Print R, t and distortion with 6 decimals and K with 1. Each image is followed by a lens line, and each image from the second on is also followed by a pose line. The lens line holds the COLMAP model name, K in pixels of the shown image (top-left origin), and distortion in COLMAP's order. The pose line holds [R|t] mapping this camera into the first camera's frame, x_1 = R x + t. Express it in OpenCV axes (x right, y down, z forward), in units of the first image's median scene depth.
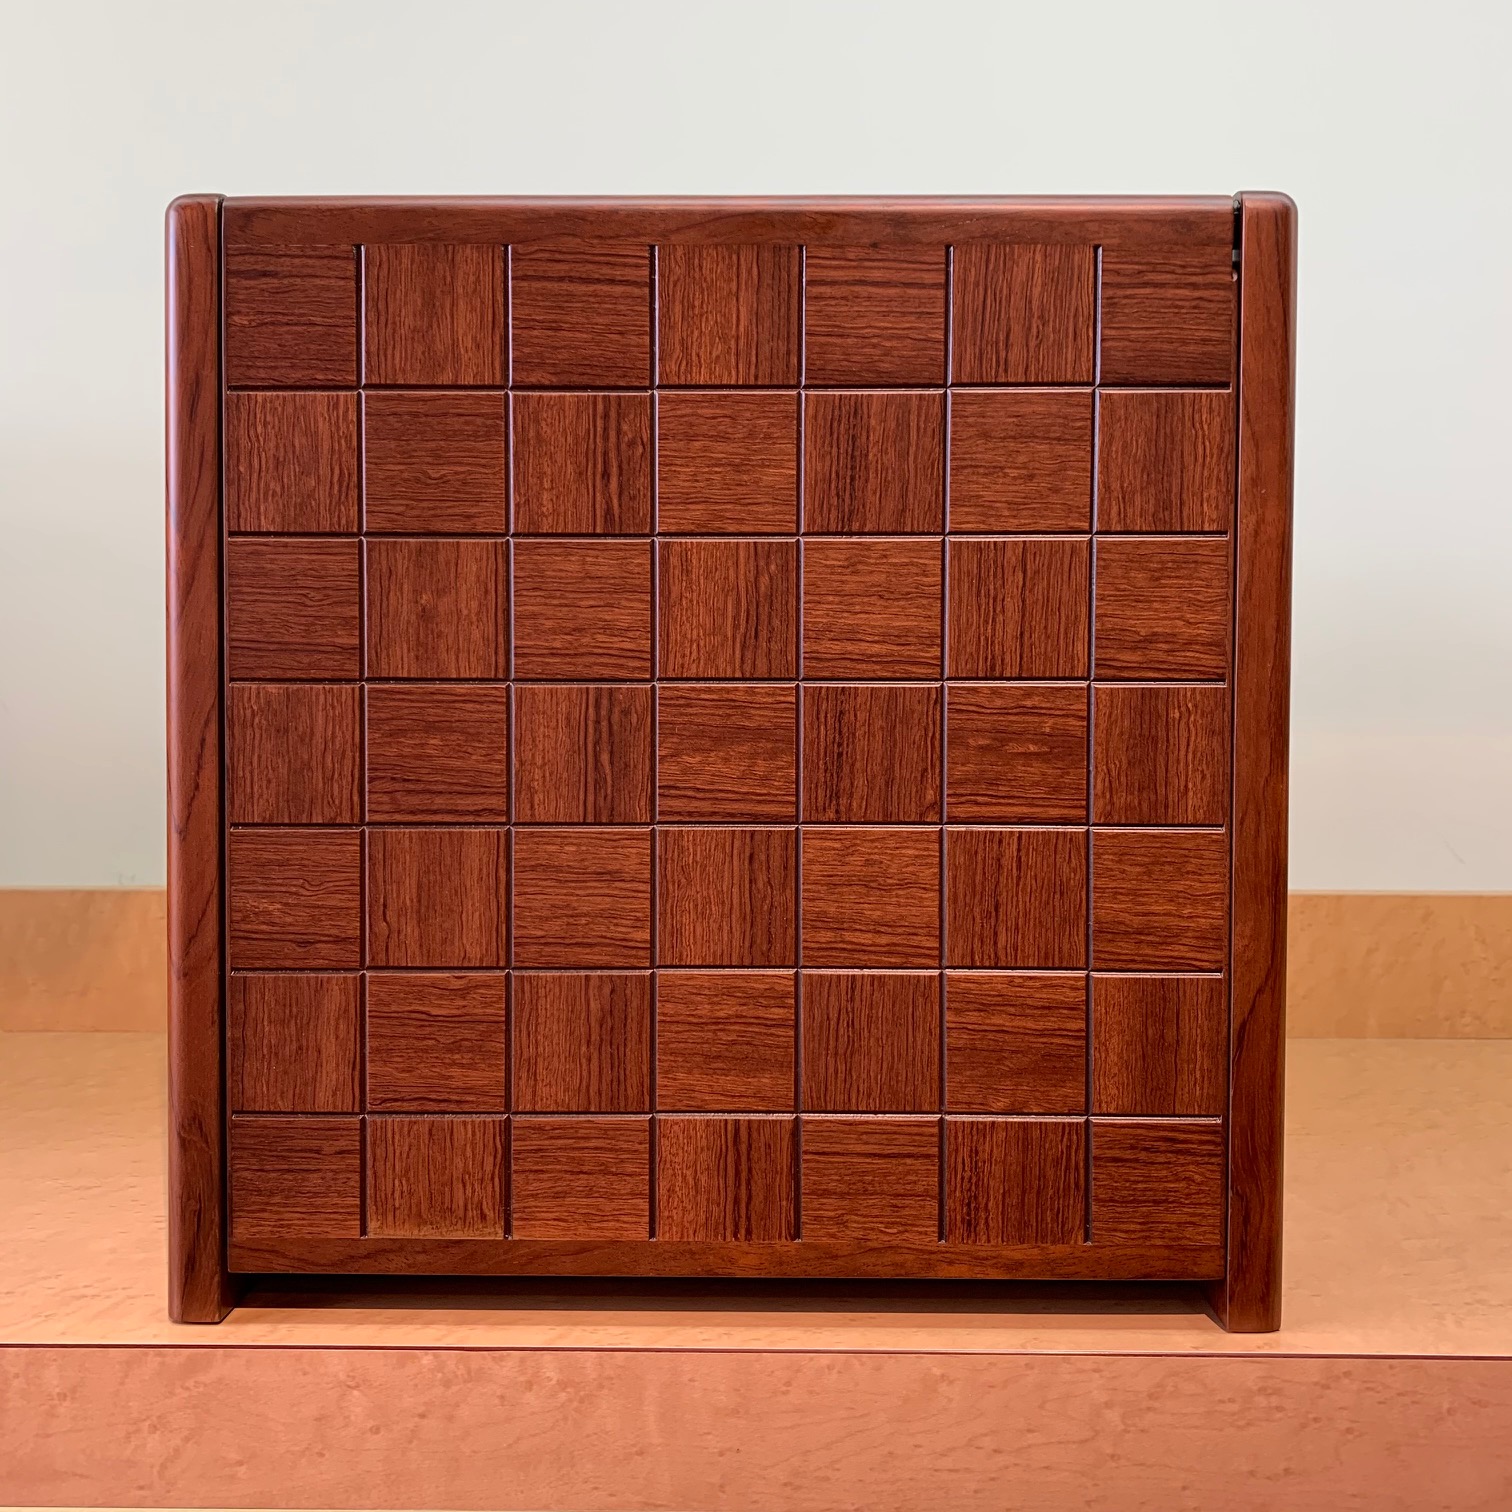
lens RADIAL K [[1585.5, 0, 785.0], [0, 1585.5, 719.6], [0, 0, 1]] dist [-0.002391, -0.009119]
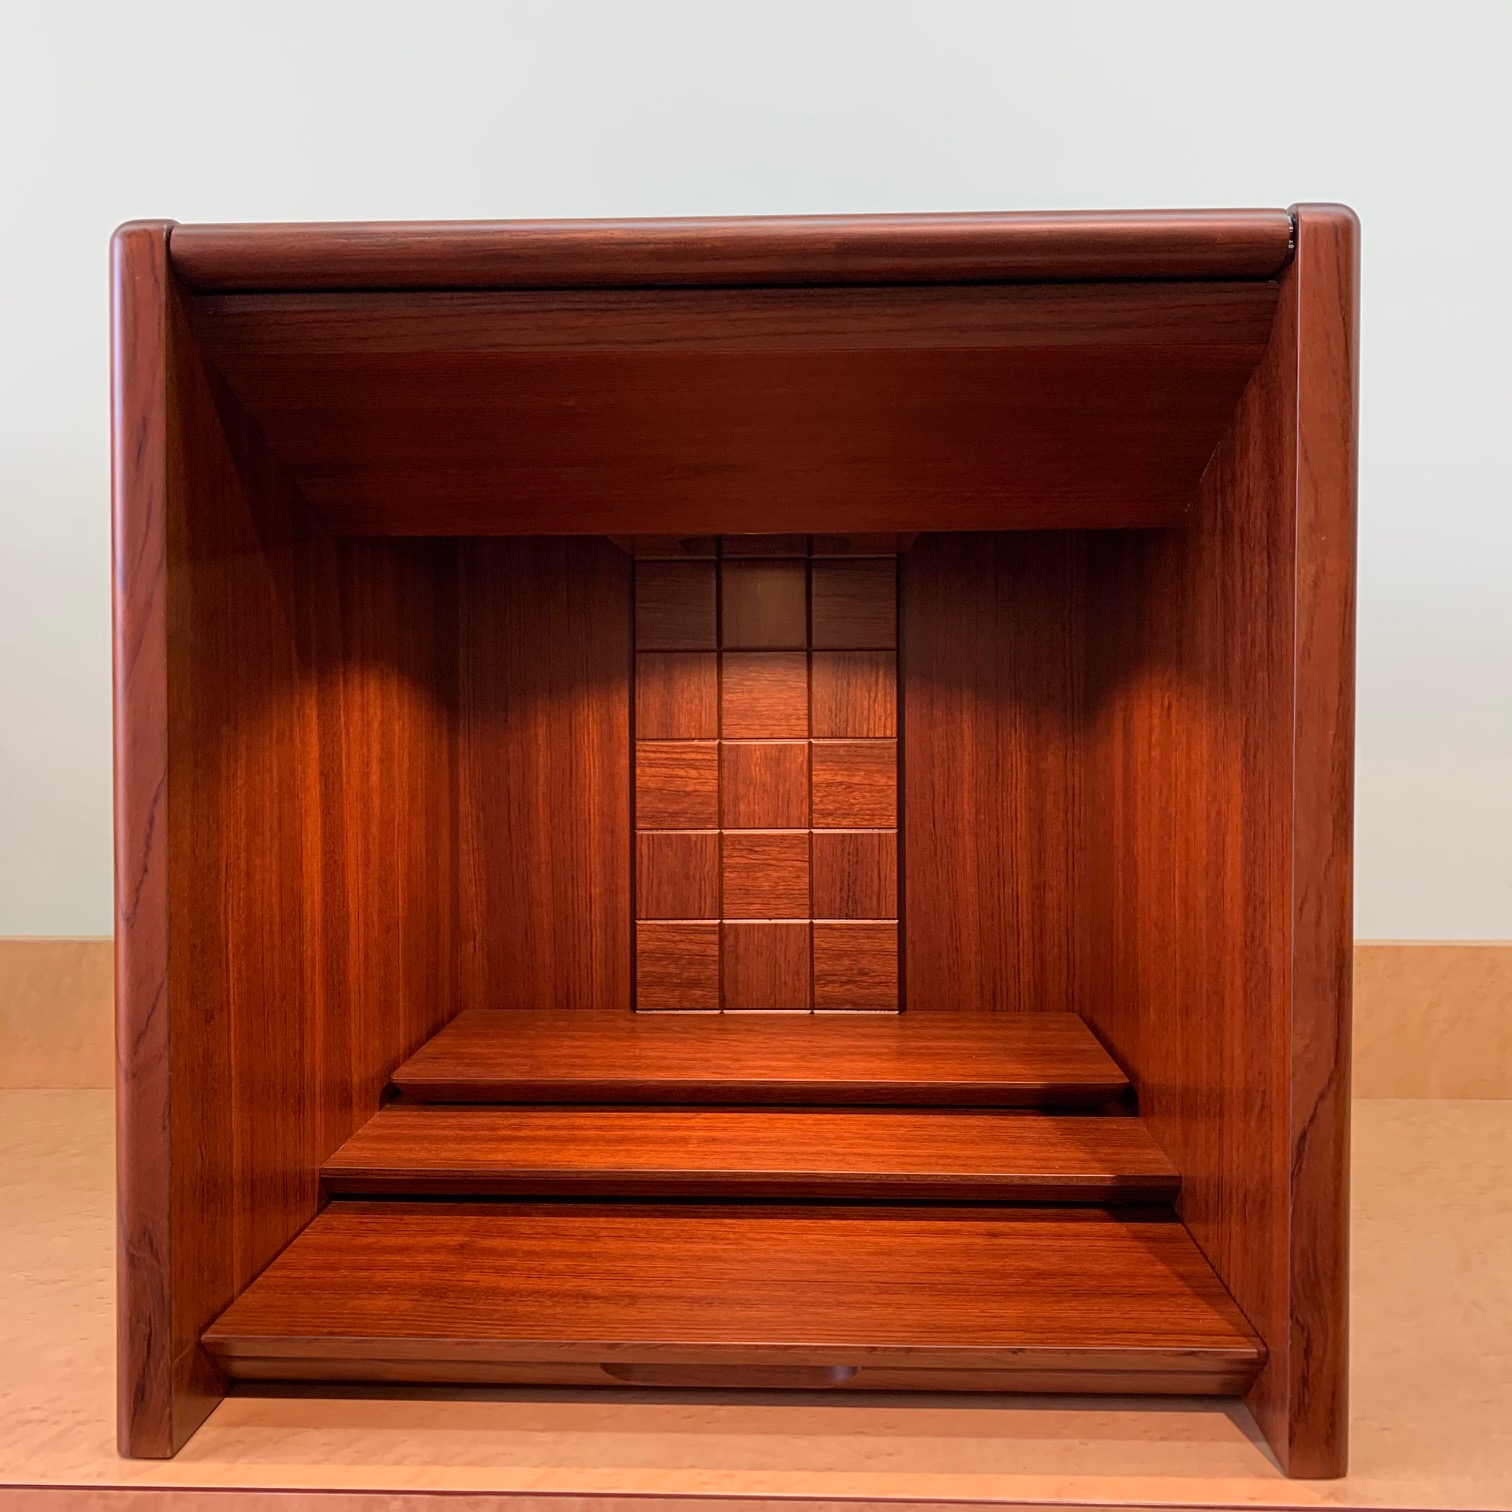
lens RADIAL K [[1585.5, 0, 785.0], [0, 1585.5, 719.6], [0, 0, 1]] dist [-0.002391, -0.009119]
pose [[0.999679, -0.003836, -0.025041, 0.019858], [0.003709, 0.999980, -0.005129, -0.037855], [0.025060, 0.005034, 0.999673, 0.097679]]
